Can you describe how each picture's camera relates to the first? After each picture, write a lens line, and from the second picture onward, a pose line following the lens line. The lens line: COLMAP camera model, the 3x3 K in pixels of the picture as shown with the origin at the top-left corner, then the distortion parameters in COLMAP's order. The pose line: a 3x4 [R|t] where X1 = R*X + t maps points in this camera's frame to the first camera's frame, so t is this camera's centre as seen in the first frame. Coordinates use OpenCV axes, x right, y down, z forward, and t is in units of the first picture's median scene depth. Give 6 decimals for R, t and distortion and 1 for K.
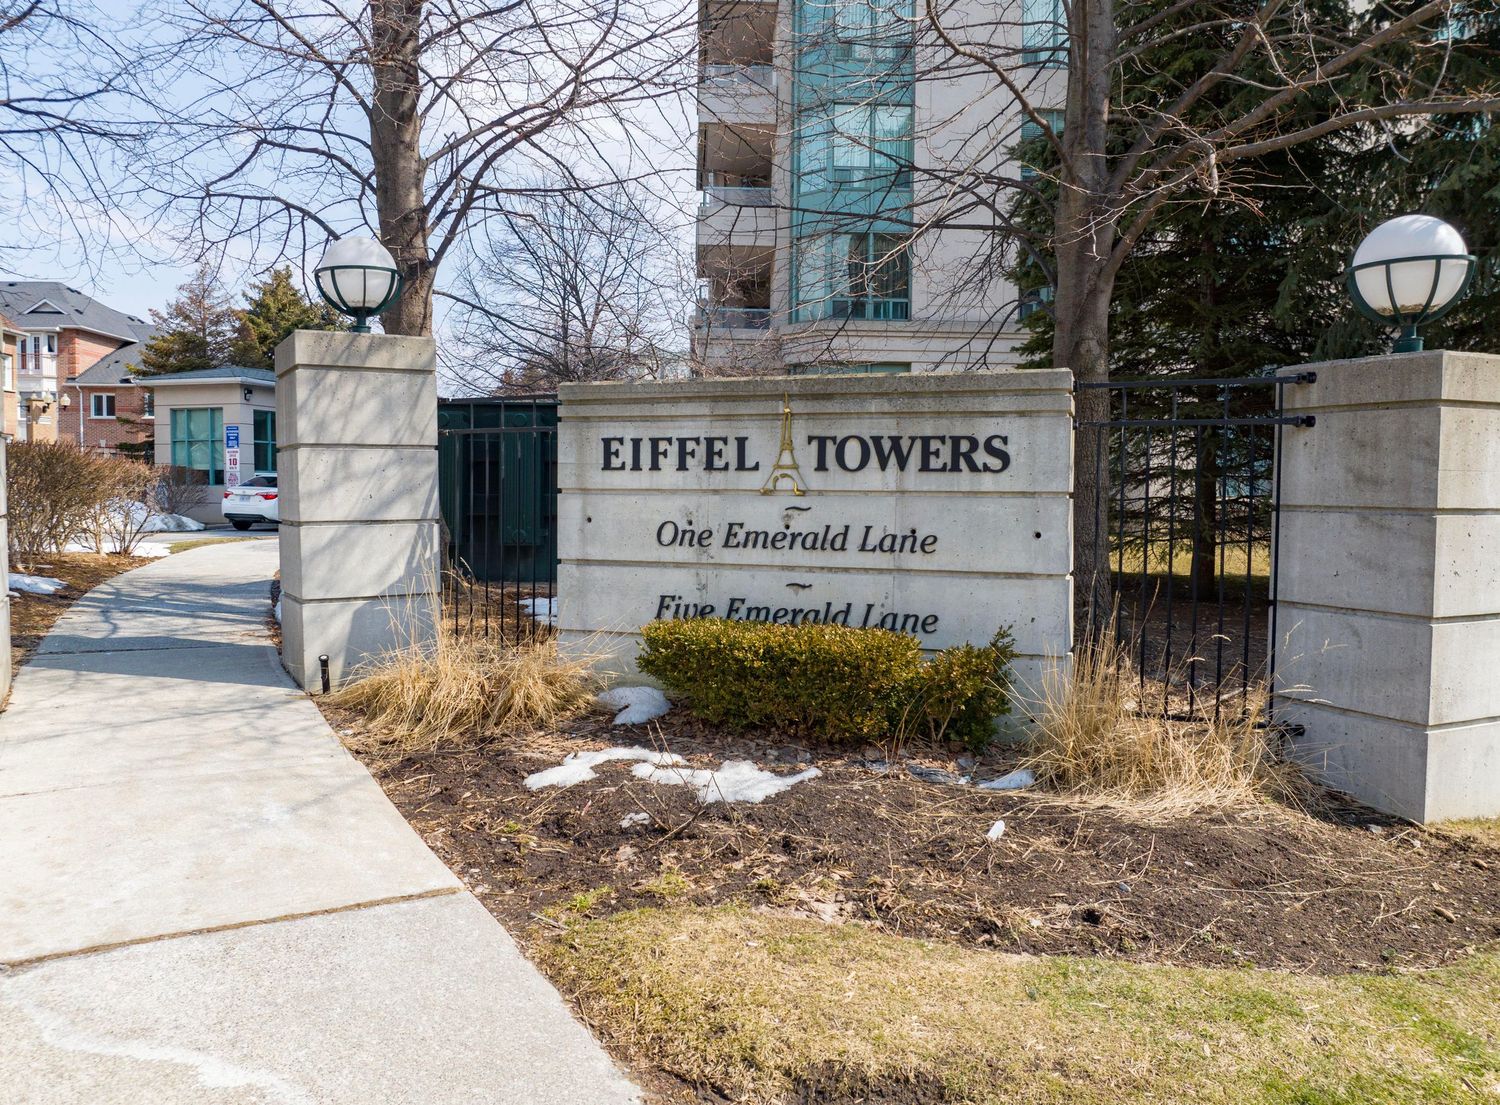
lens RADIAL K [[1128.2, 0, 749.9], [0, 1128.2, 552.0], [0, 0, 1]] dist [-0.006271, -0.002180]
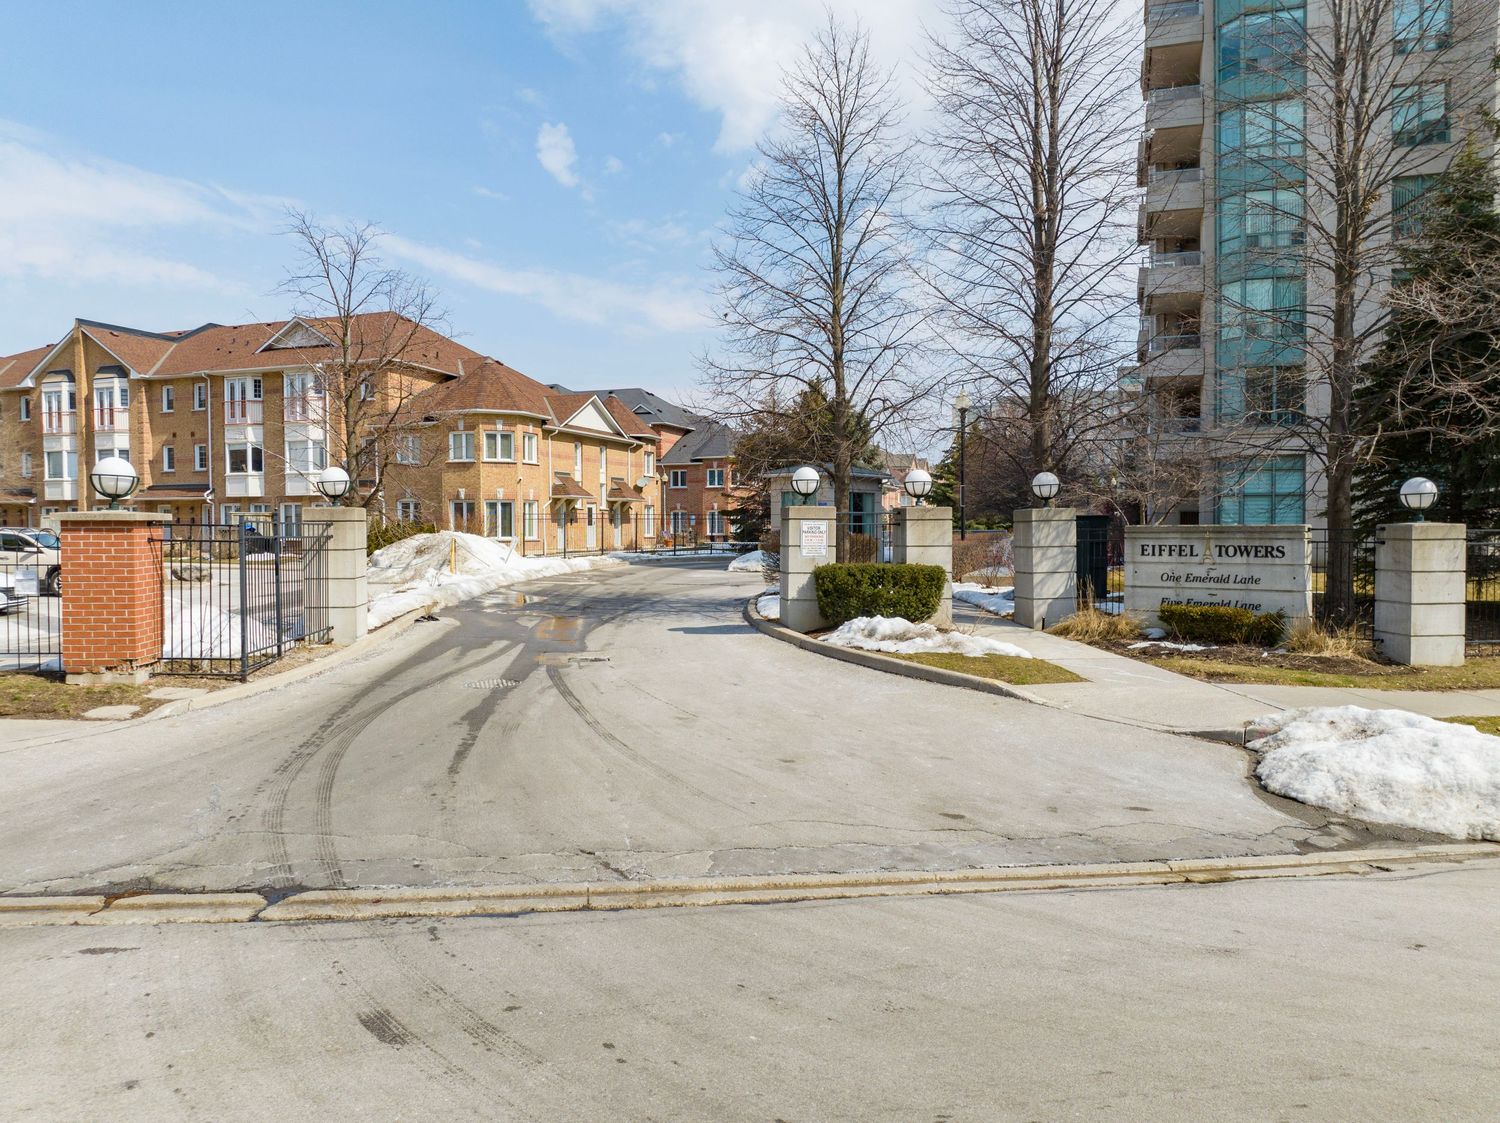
lens RADIAL K [[1128.2, 0, 751.5], [0, 1128.2, 565.5], [0, 0, 1]] dist [-0.006271, -0.002180]
pose [[0.935961, -0.001335, -0.352100, -0.048618], [-0.005843, 0.999796, -0.019324, 0.017666], [0.352054, 0.020144, 0.935763, -2.266083]]
